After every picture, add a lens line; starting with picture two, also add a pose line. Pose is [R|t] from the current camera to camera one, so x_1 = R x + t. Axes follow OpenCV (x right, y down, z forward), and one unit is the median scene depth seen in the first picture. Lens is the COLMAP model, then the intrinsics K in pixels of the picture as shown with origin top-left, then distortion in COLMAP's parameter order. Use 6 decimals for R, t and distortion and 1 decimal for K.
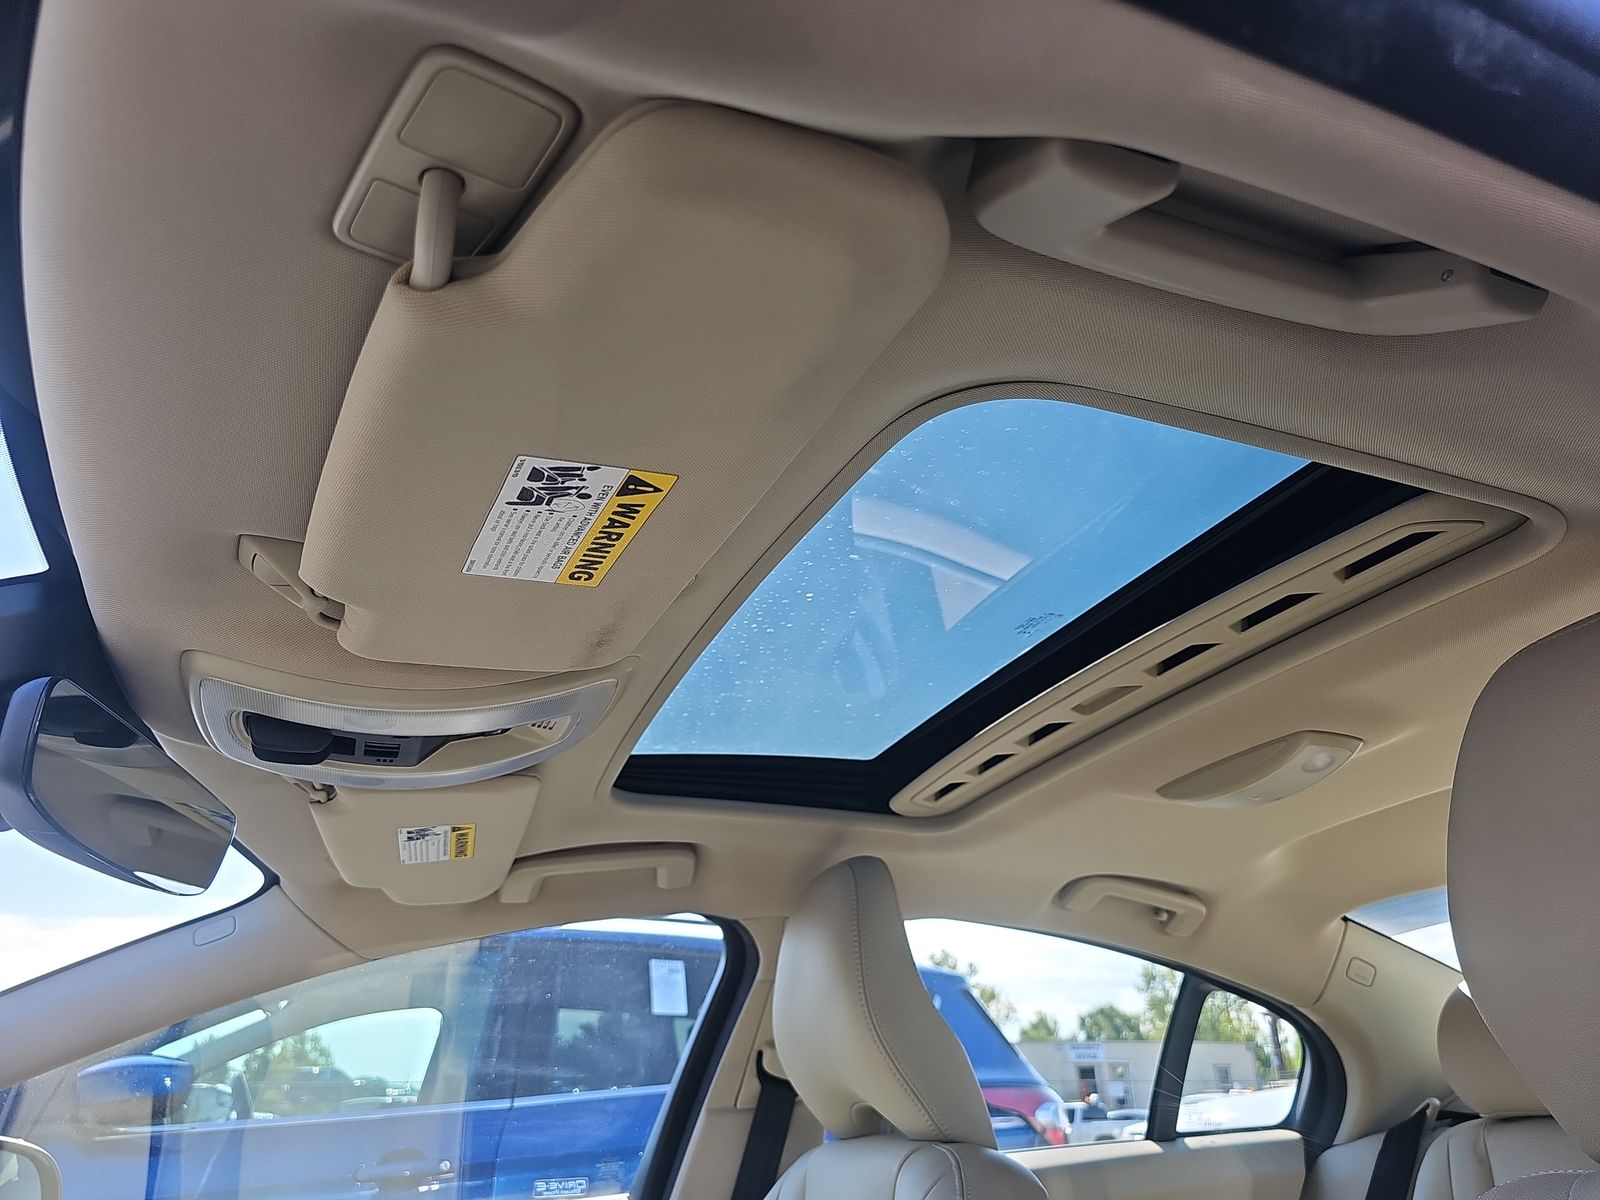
lens RADIAL K [[1077.2, 0, 800.0], [0, 1077.2, 600.0], [0, 0, 1]] dist [0.048869, -0.054024]
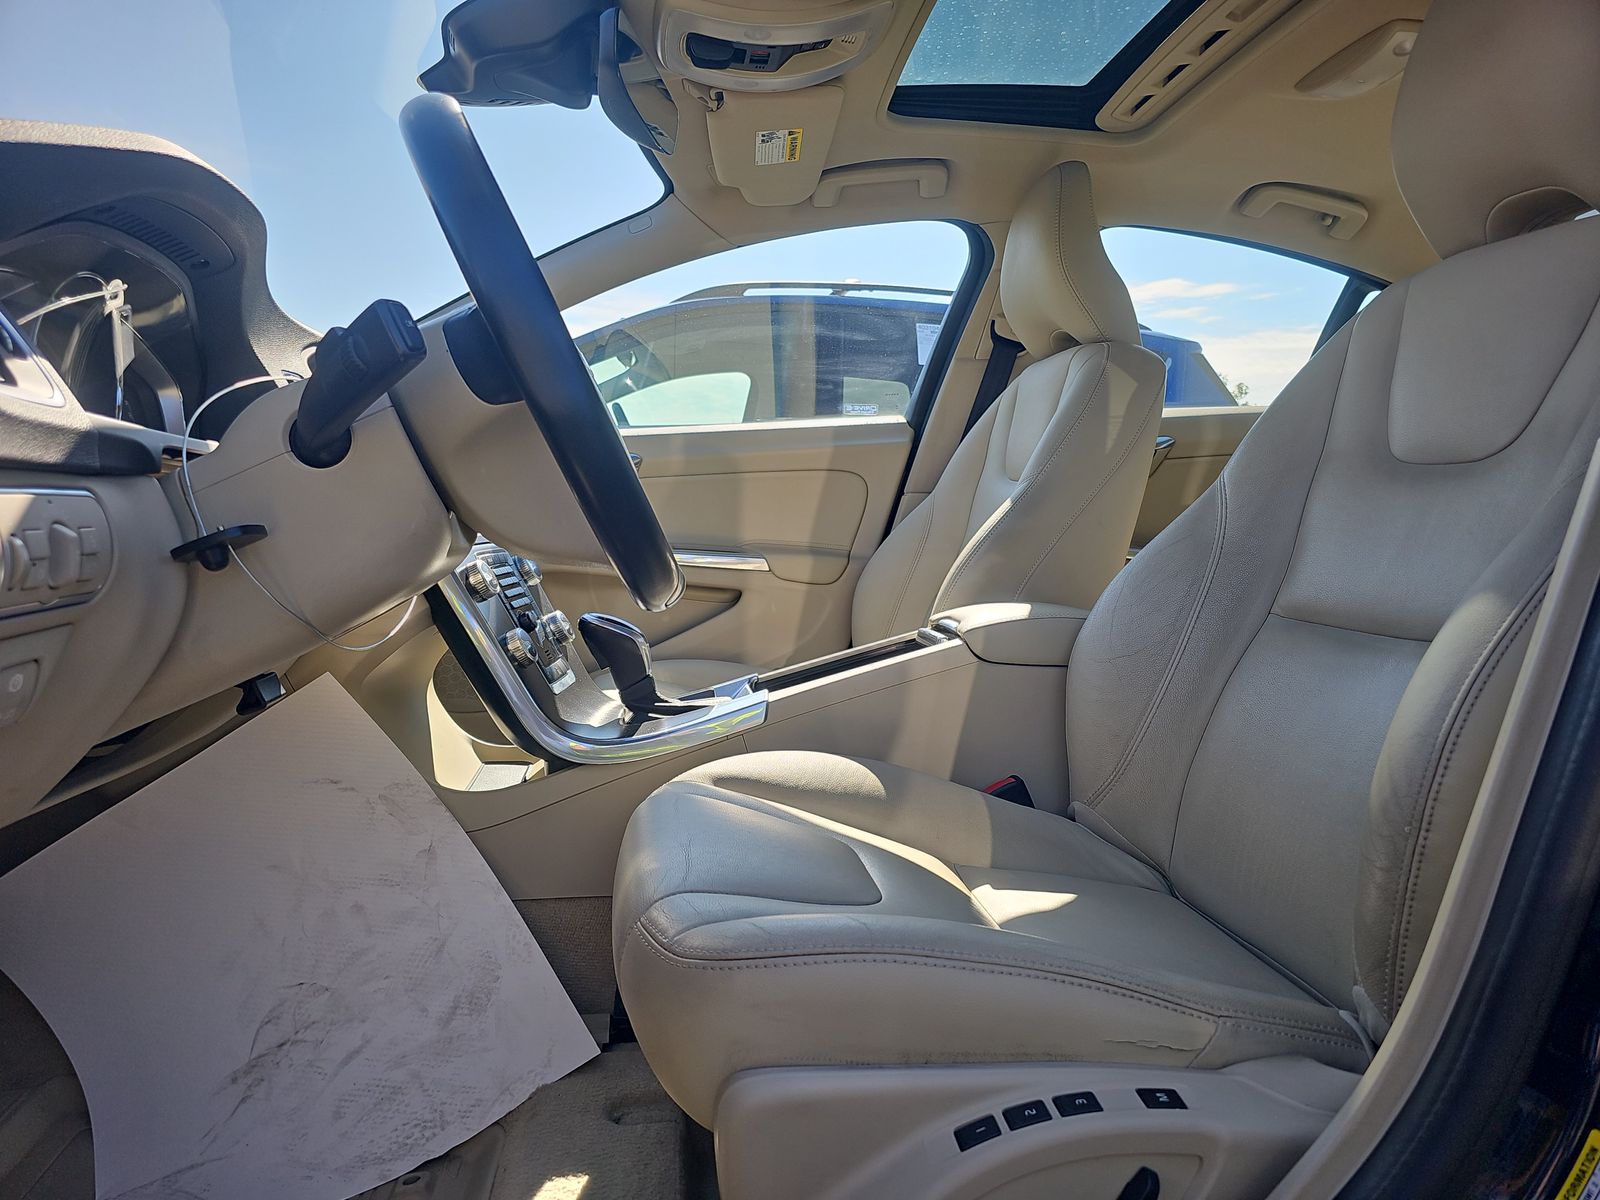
lens RADIAL K [[1077.2, 0, 800.0], [0, 1077.2, 600.0], [0, 0, 1]] dist [0.048869, -0.054024]
pose [[0.973016, 0.049169, -0.225438, 0.061265], [0.067696, 0.873203, 0.482632, 0.035596], [0.220583, -0.484870, 0.846312, -0.495023]]
